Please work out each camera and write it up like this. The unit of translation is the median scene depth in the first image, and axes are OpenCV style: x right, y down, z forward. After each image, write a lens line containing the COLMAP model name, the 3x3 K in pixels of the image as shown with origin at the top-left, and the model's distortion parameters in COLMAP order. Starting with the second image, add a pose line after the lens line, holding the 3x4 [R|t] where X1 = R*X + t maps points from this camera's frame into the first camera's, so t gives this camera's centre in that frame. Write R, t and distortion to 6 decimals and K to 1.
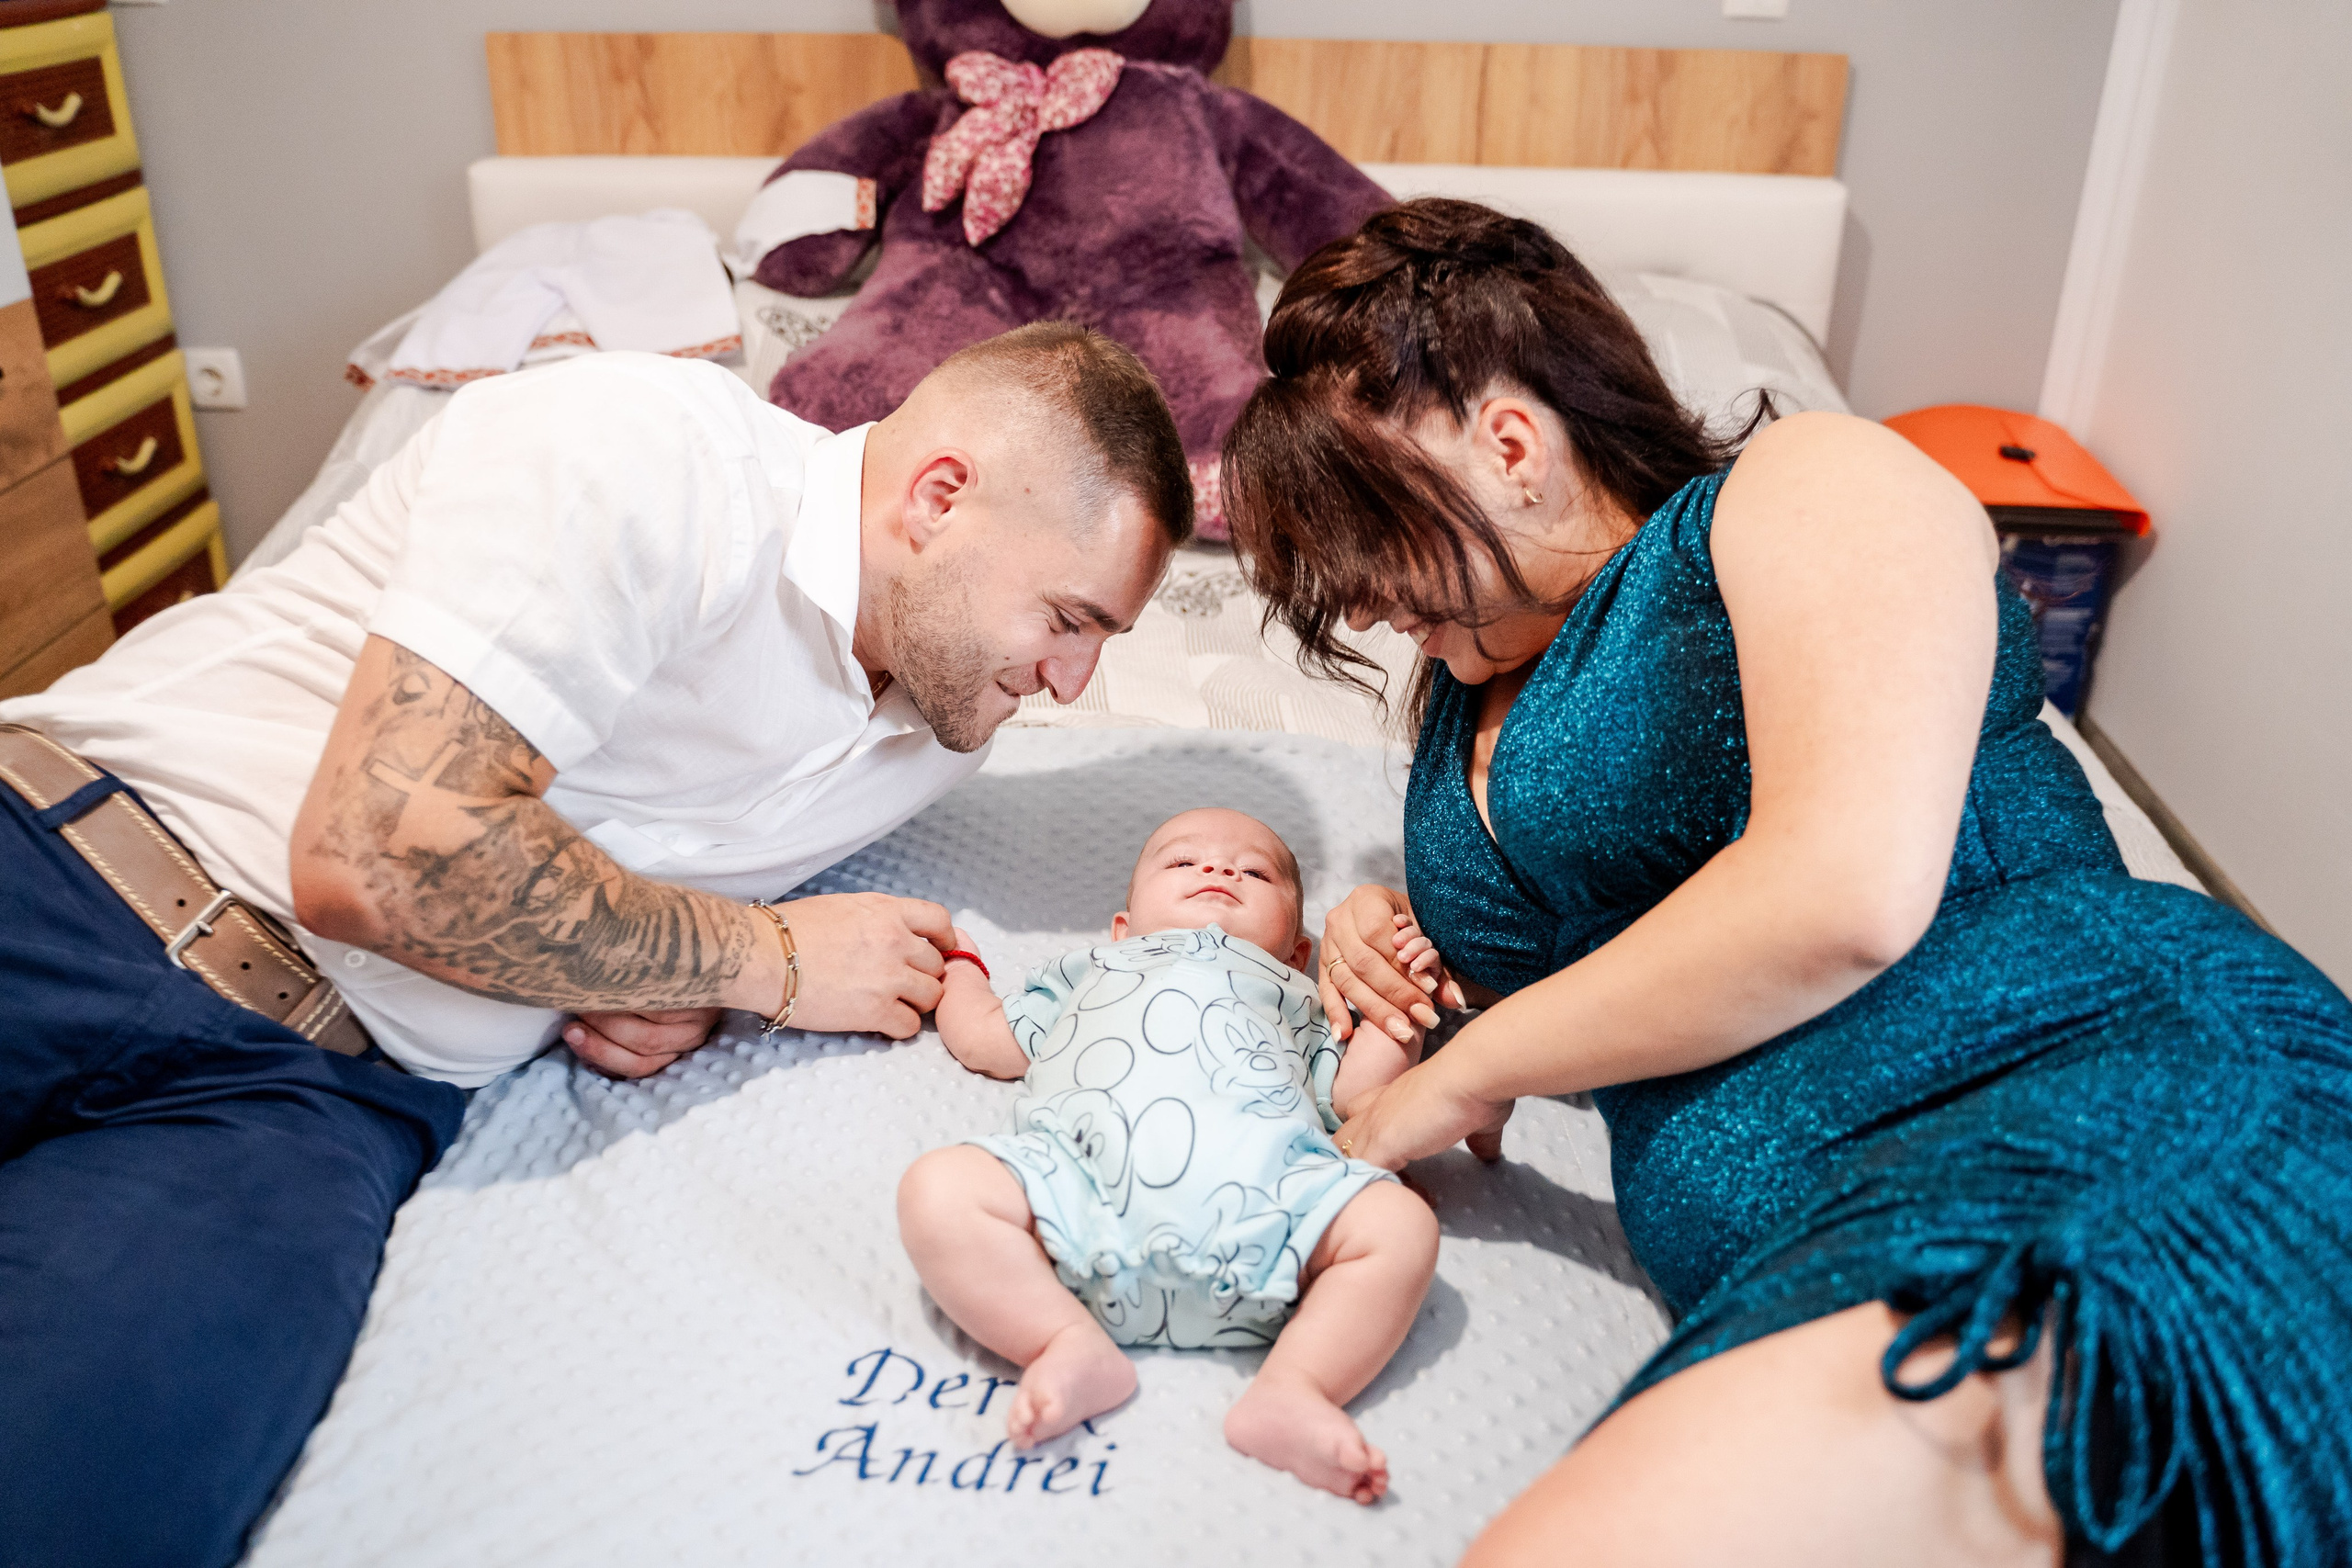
lens RADIAL K [[1825.5, 0, 1176.7], [0, 1825.5, 662.1], [0, 0, 1]] dist [-0.068281, 0.001794]
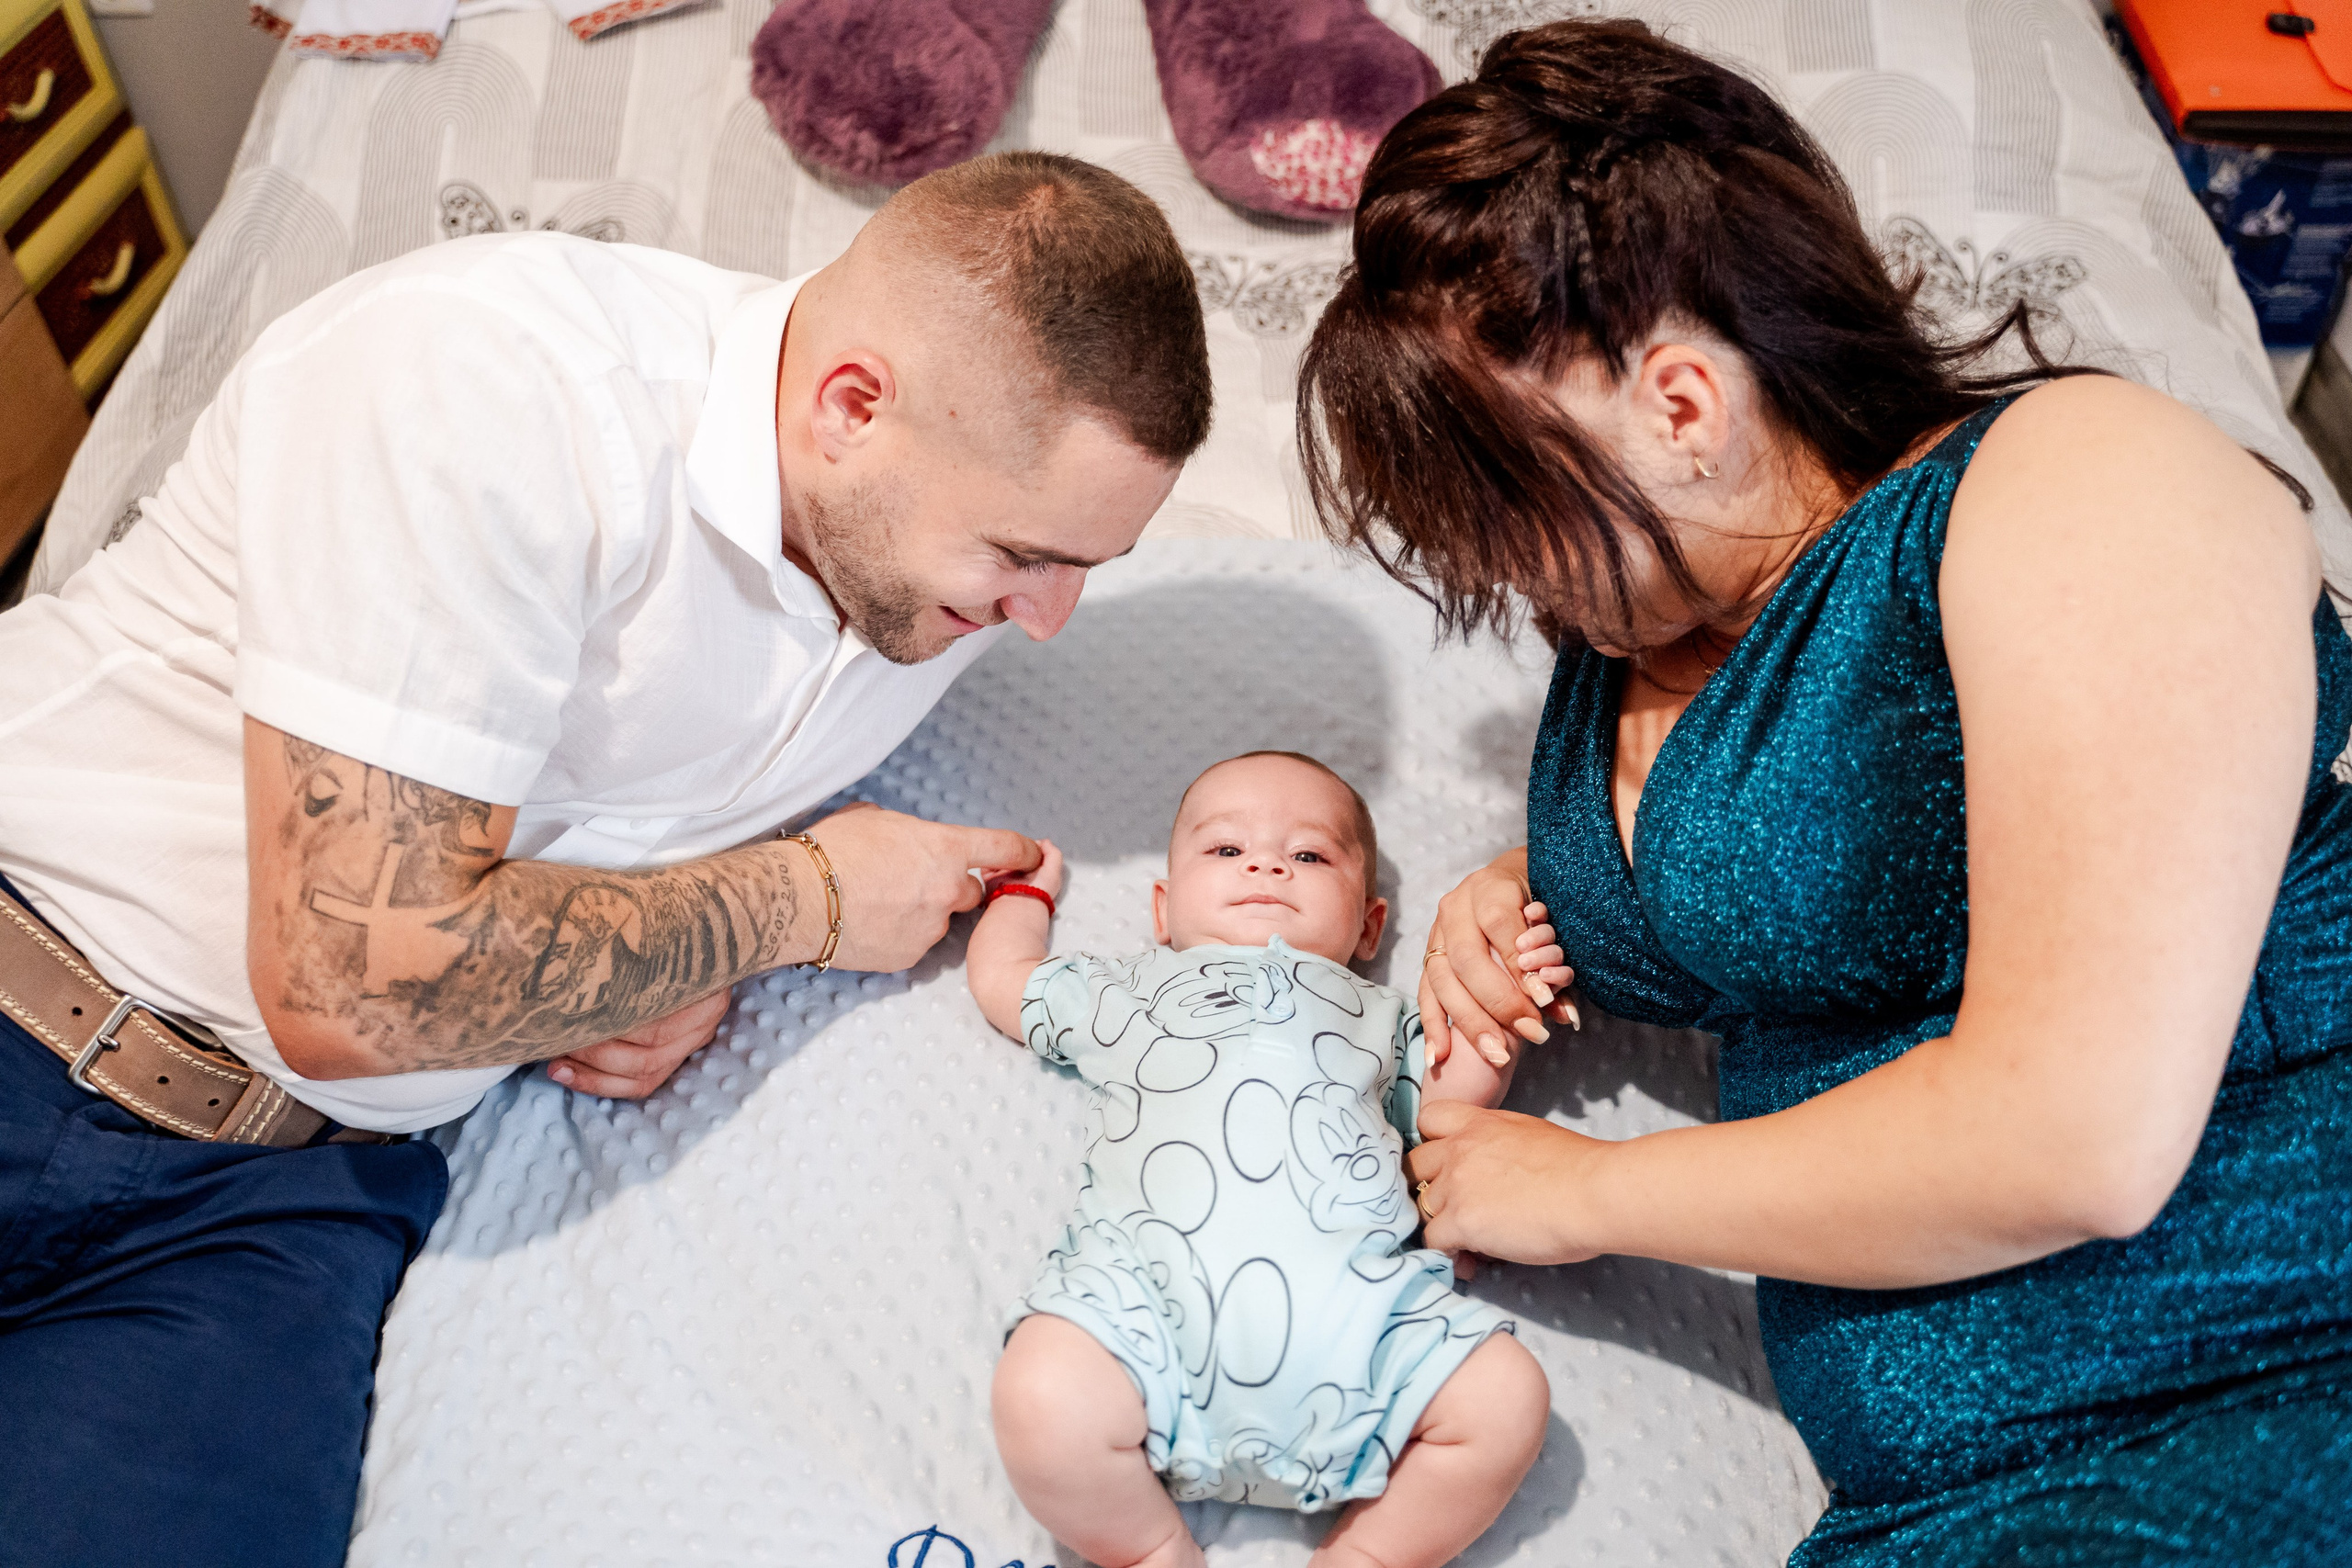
lens RADIAL K [[1939.8, 0, 1176.0], [0, 1939.8, 784.0], [0, 0, 1]] dist [-0.104993, 0.120748]
pose [[0.998765, -0.012883, -0.047987, 0.007292], [0.027307, 0.949188, 0.313523, -0.155298], [0.041509, -0.314446, 0.948367, 0.127793]]
